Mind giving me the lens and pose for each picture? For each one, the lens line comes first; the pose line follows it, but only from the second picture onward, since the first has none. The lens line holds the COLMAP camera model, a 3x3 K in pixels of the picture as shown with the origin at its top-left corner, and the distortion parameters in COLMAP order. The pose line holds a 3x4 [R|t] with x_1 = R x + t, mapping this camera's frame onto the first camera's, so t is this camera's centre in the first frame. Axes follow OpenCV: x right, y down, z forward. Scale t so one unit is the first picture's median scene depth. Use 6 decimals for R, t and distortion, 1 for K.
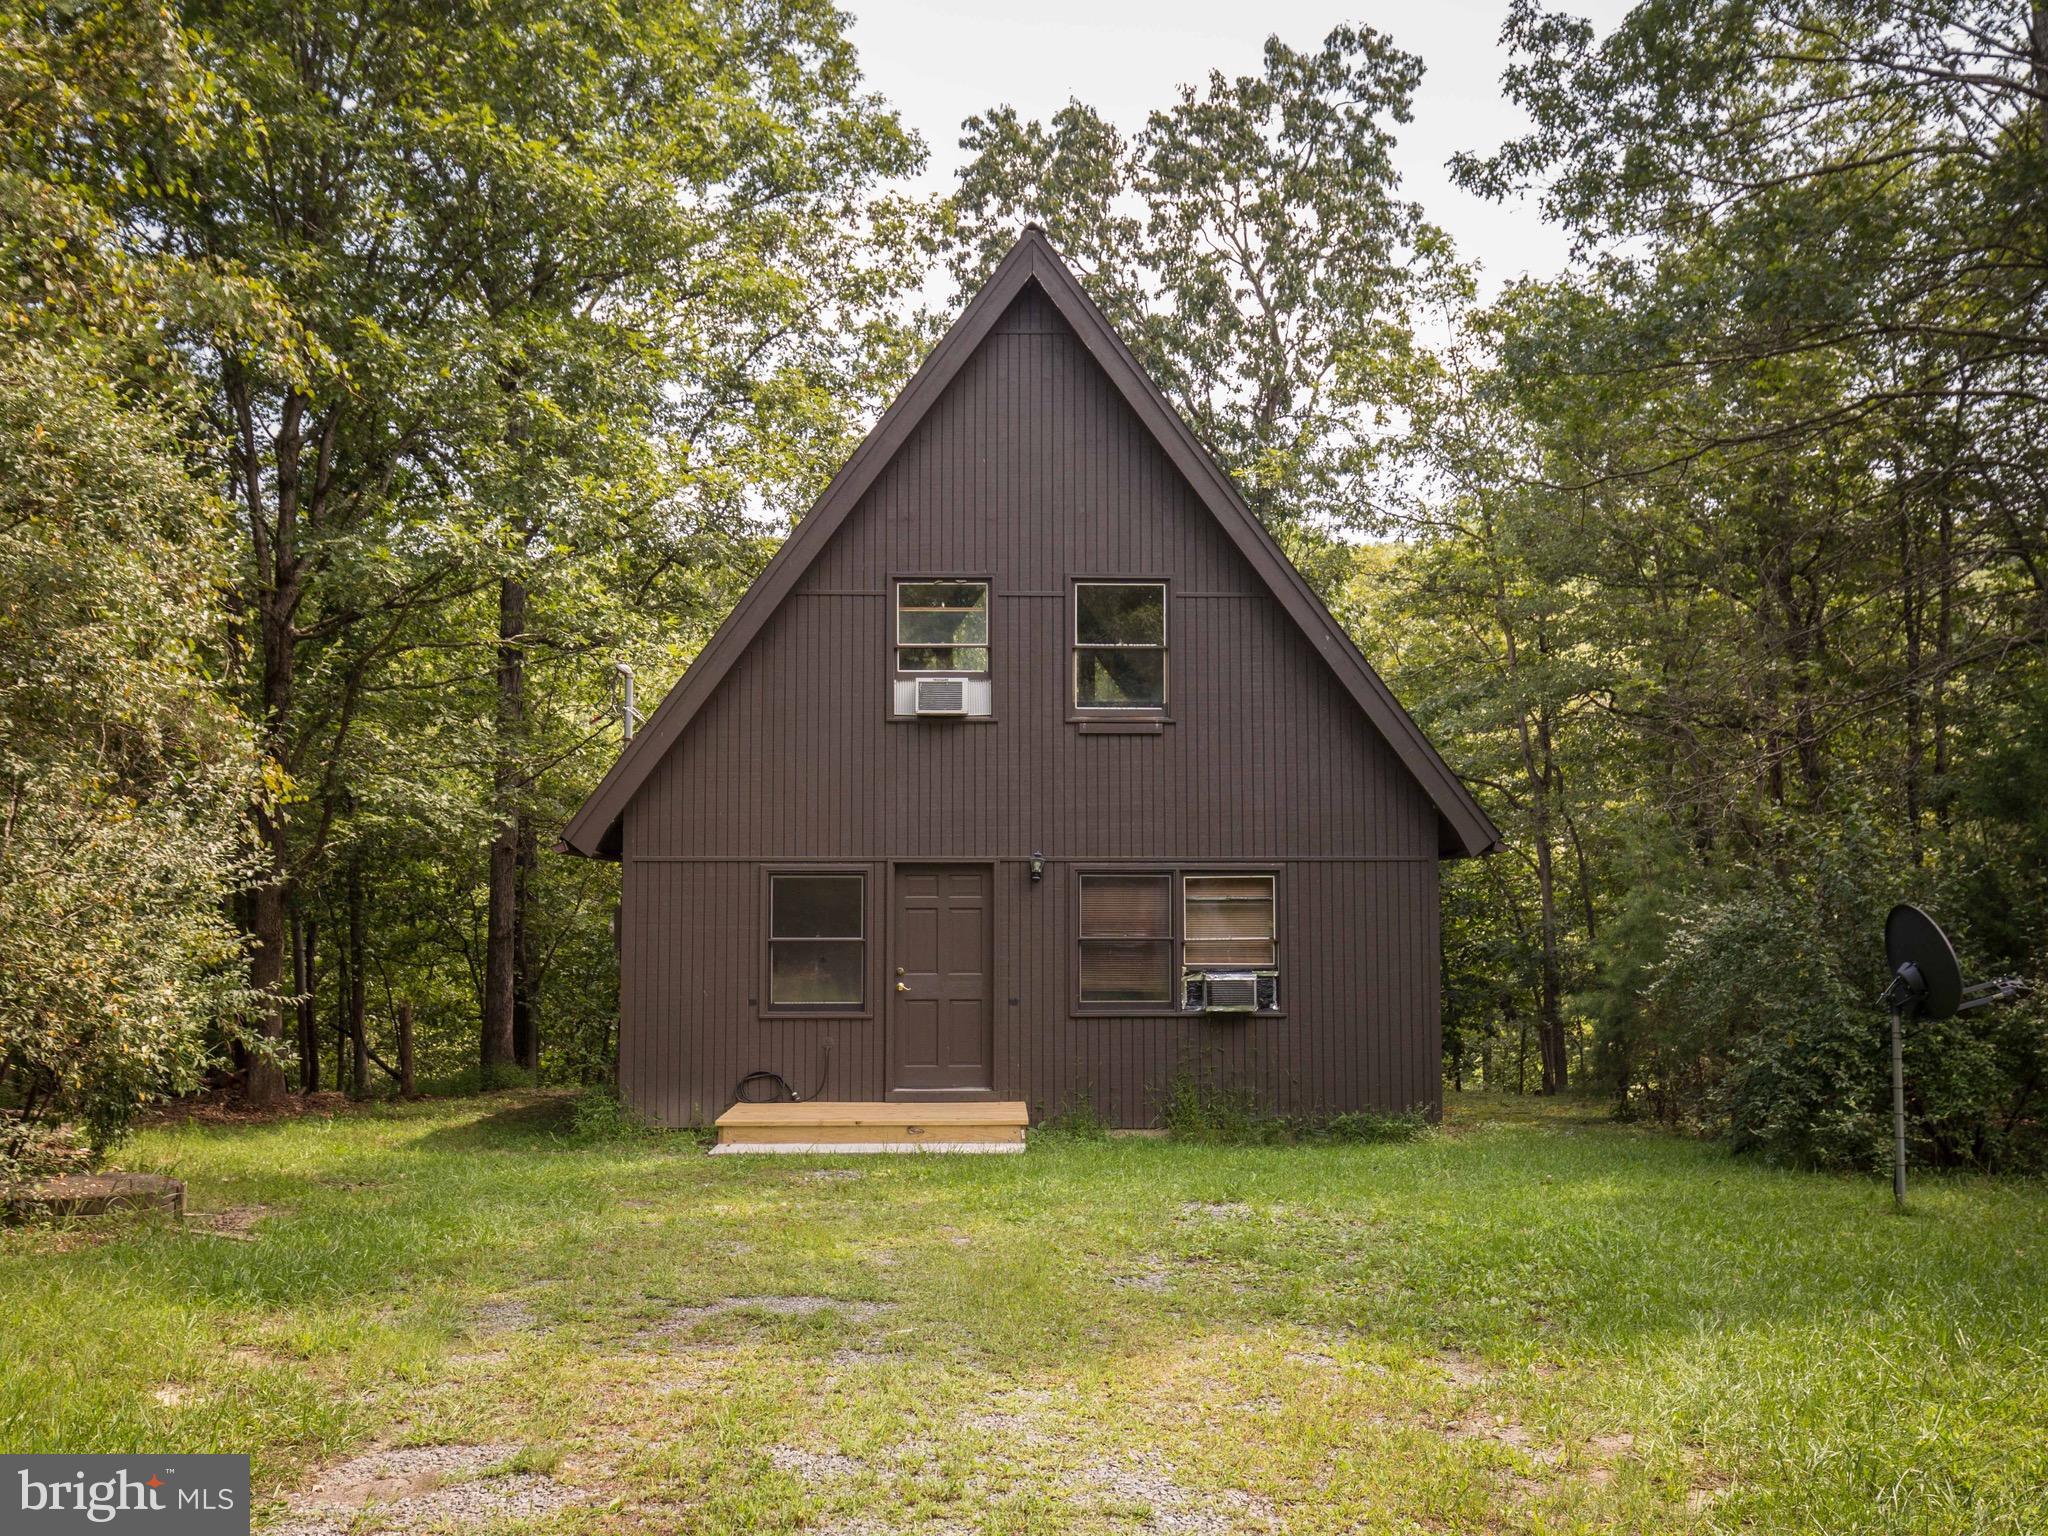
lens RADIAL K [[2107.8, 0, 1023.9], [0, 2107.8, 767.2], [0, 0, 1]] dist [0.010056, 0.000000]
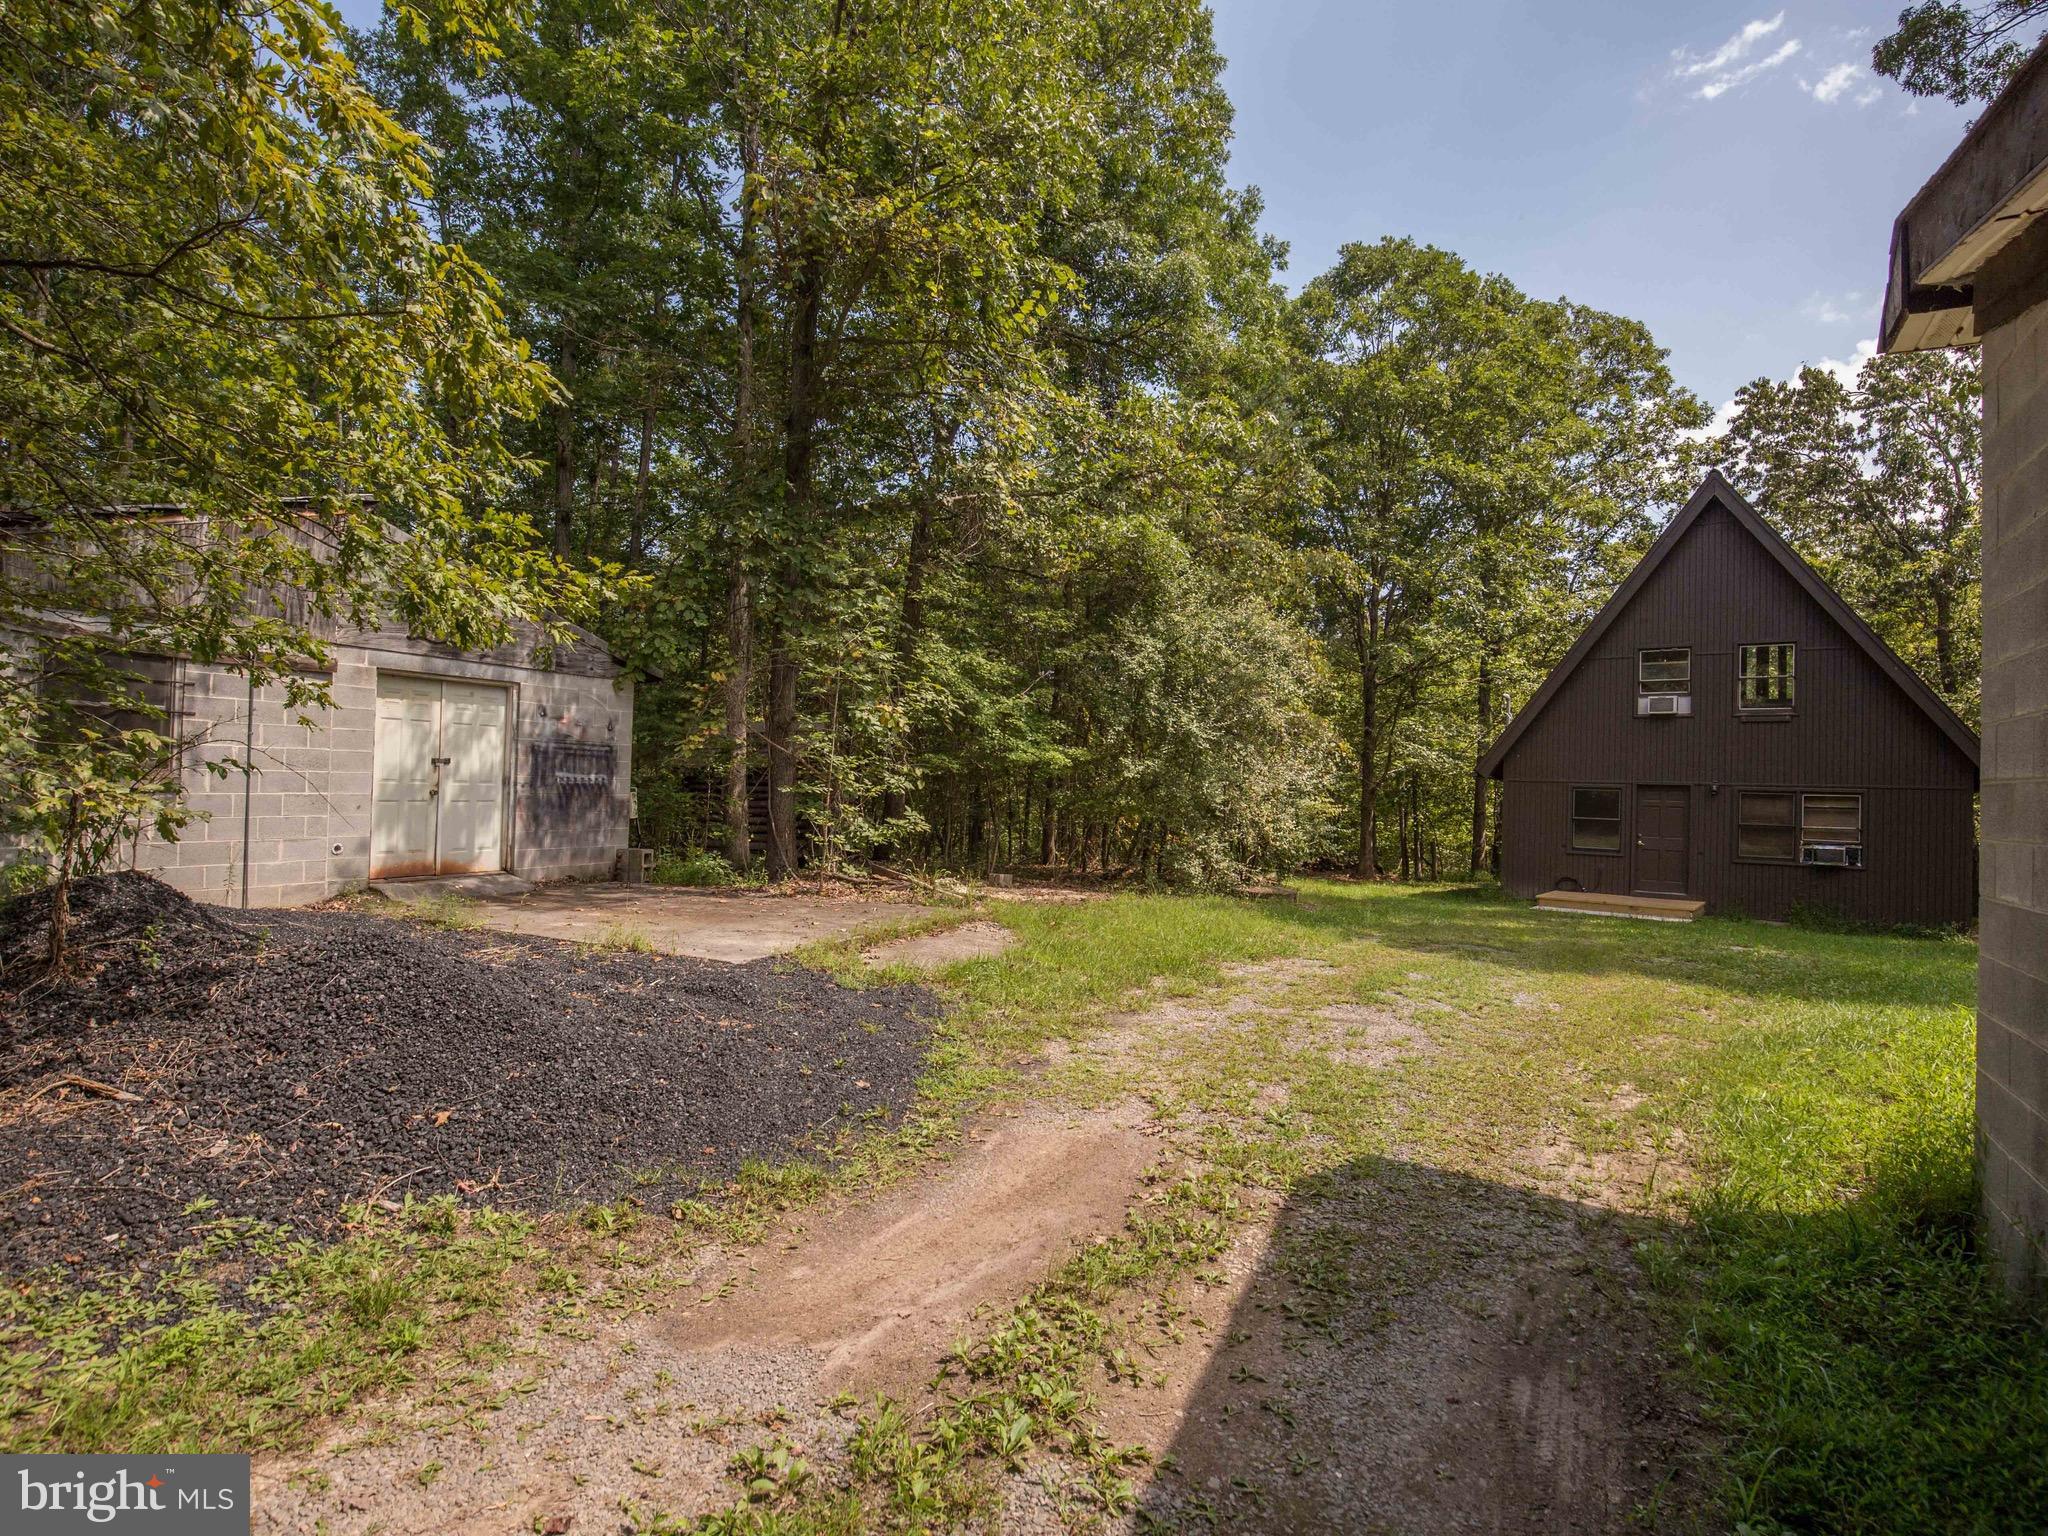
lens RADIAL K [[2107.8, 0, 1024.0], [0, 2107.8, 766.2], [0, 0, 1]] dist [0.010056, 0.000000]
pose [[0.744351, 0.020265, -0.667481, 0.805234], [0.013675, 0.998867, 0.045576, -0.069945], [0.667649, -0.043052, 0.743230, -0.887066]]
